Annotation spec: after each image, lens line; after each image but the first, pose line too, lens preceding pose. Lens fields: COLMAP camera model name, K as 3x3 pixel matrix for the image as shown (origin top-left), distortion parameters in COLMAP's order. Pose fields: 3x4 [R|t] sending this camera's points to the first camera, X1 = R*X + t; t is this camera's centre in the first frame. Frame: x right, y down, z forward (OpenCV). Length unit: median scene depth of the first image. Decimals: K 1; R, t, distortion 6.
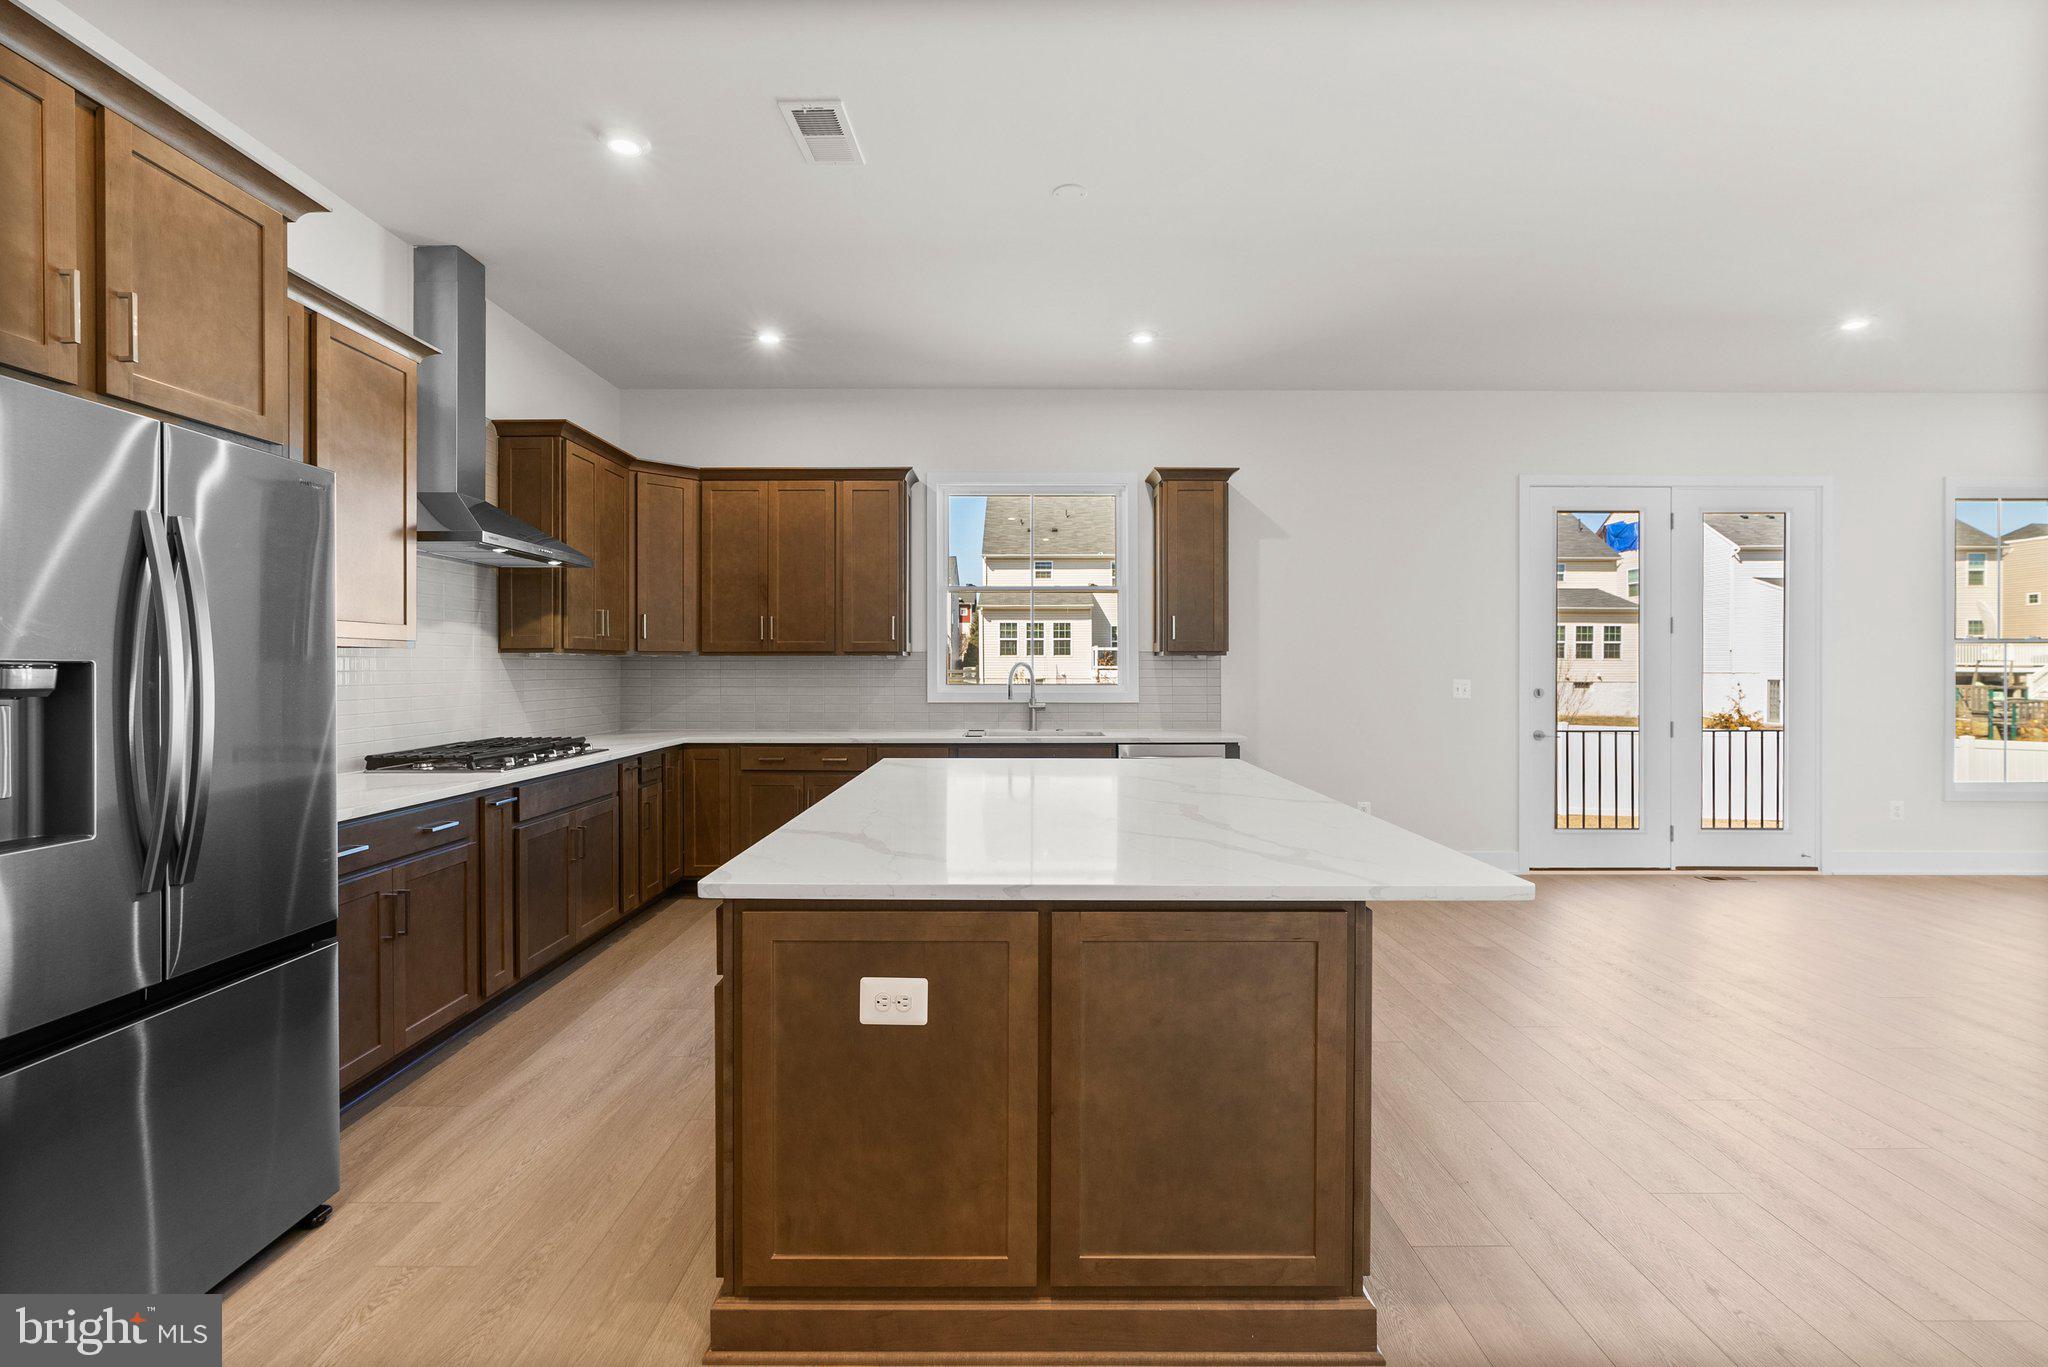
lens RADIAL K [[924.3, 0, 1021.7], [0, 924.3, 667.7], [0, 0, 1]] dist [-0.019780, 0.008026]
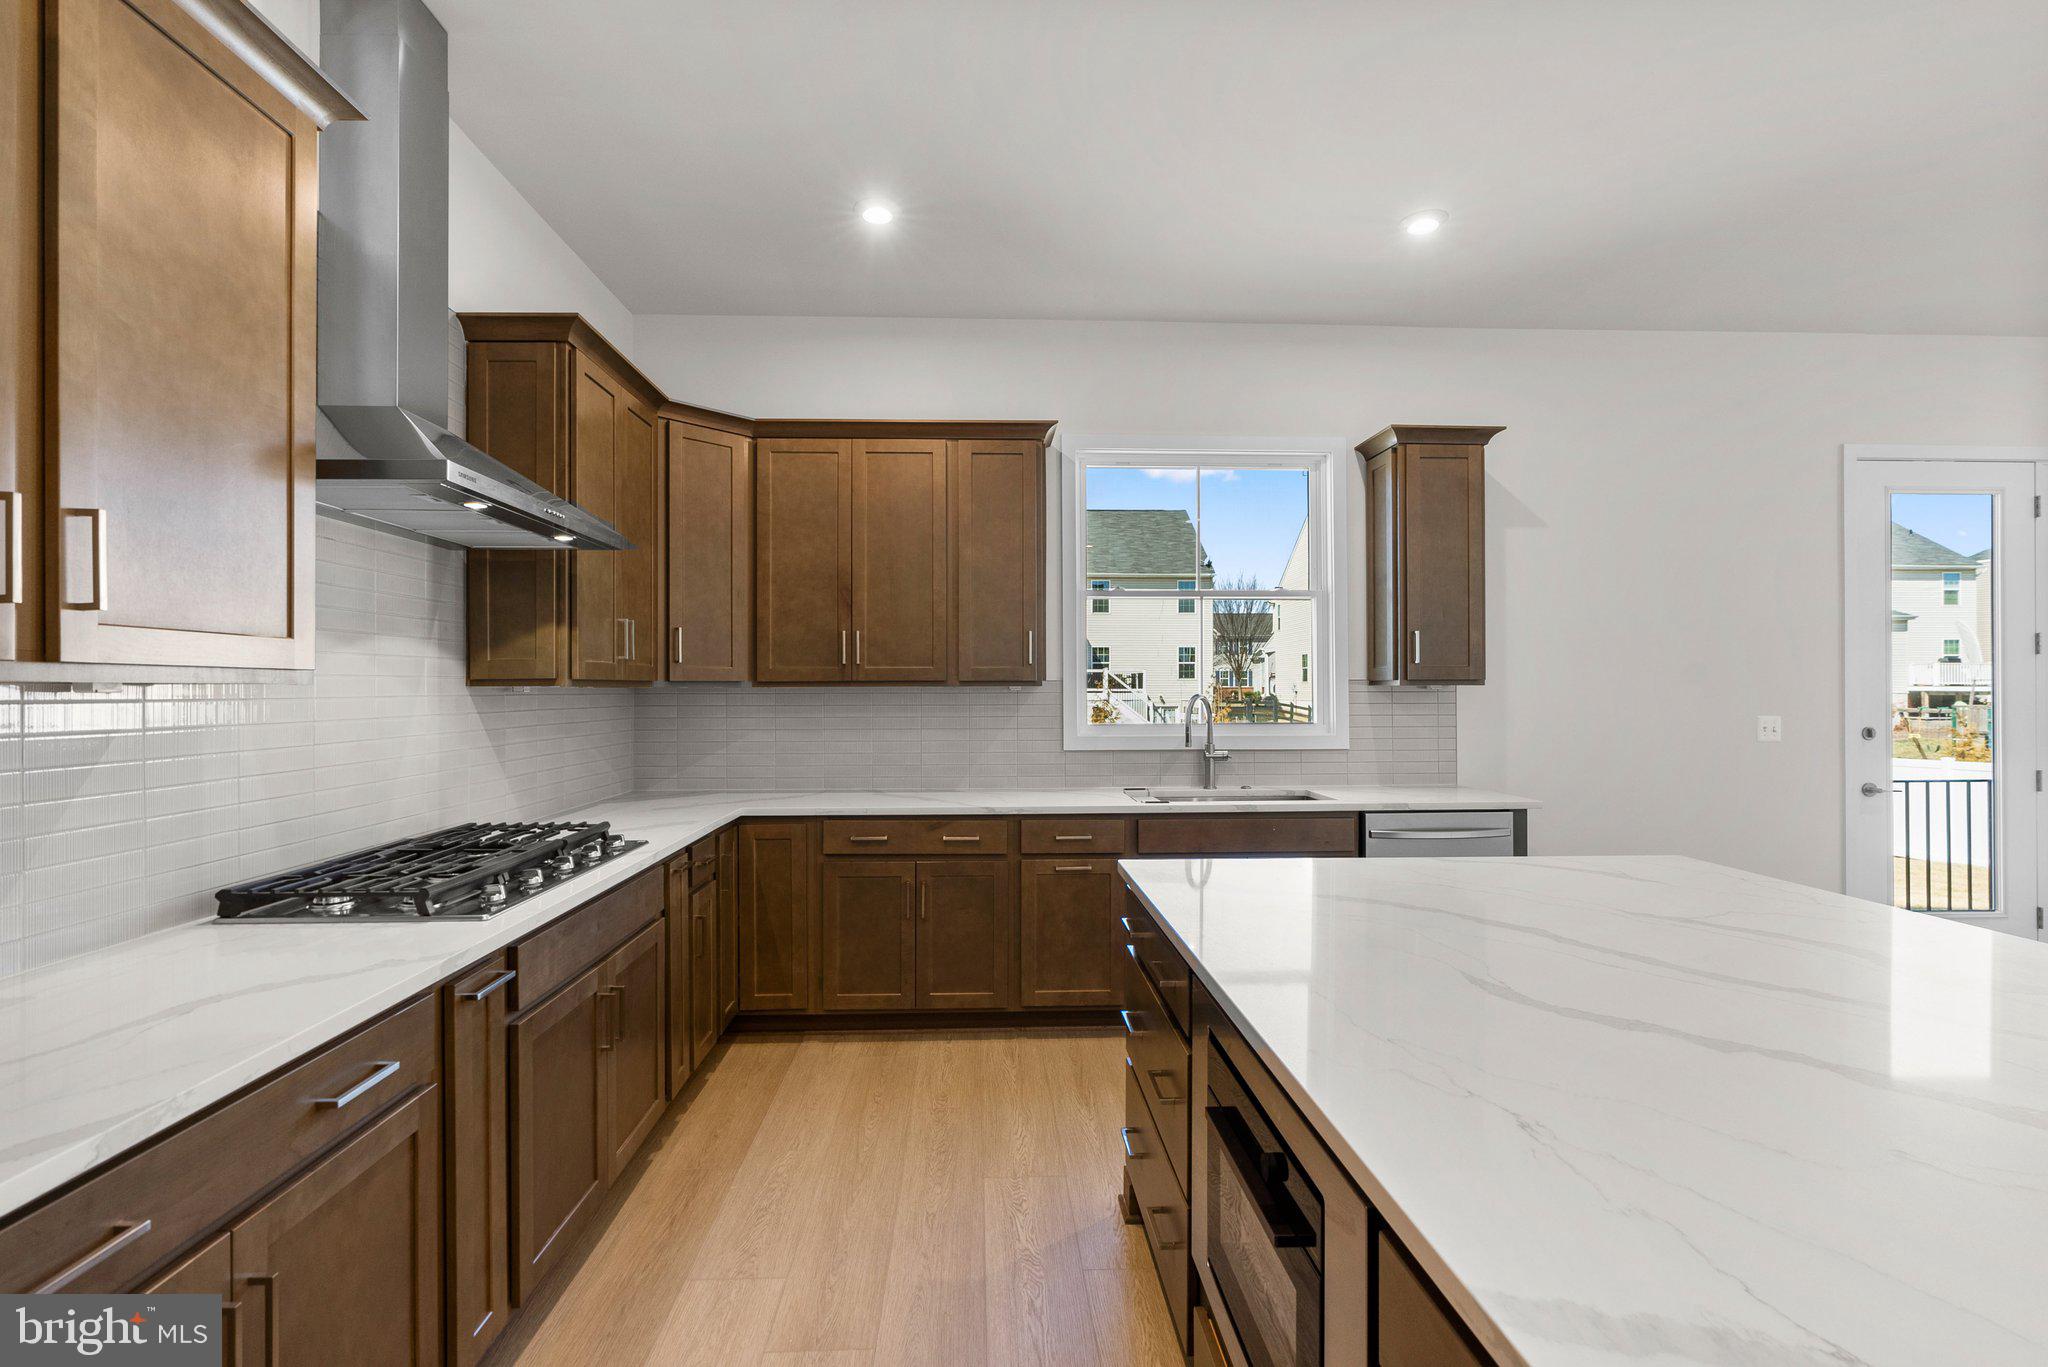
lens RADIAL K [[923.7, 0, 1014.5], [0, 923.7, 684.1], [0, 0, 1]] dist [-0.009495, 0.000524]
pose [[0.999305, -0.002574, 0.037196, -0.209799], [0.002754, 0.999985, -0.004783, -0.013466], [-0.037183, 0.004882, 0.999297, 0.343835]]
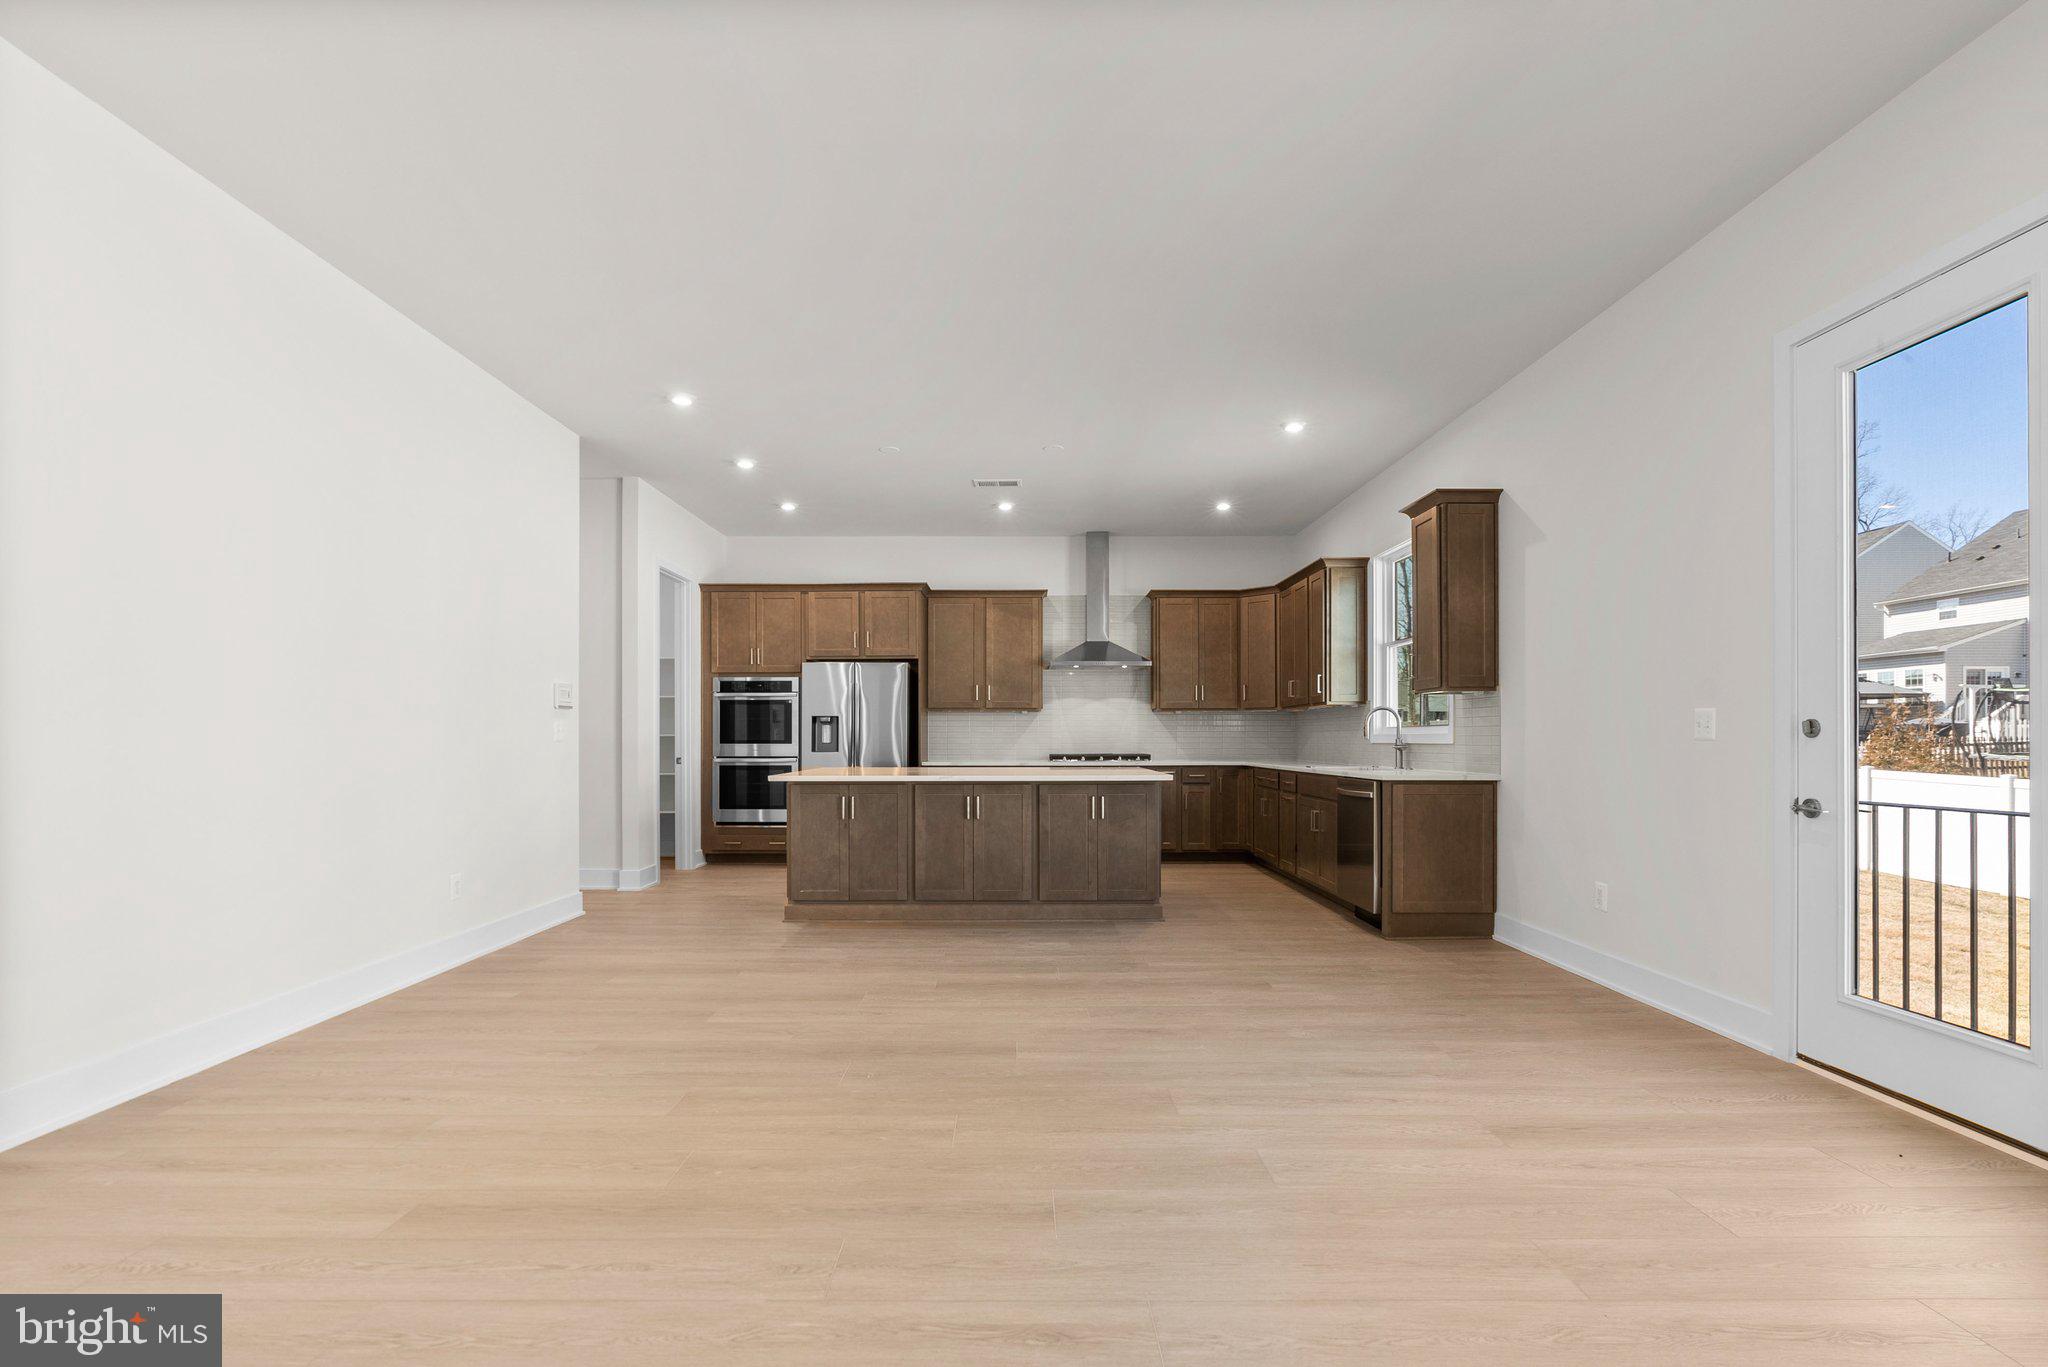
lens RADIAL K [[936.2, 0, 1016.4], [0, 936.2, 736.8], [0, 0, 1]] dist [-0.016651, 0.010344]
pose [[0.001032, -0.004407, -0.999990, 1.380667], [-0.000831, 0.999990, -0.004408, 0.044715], [0.999999, 0.000836, 0.001028, 0.679089]]
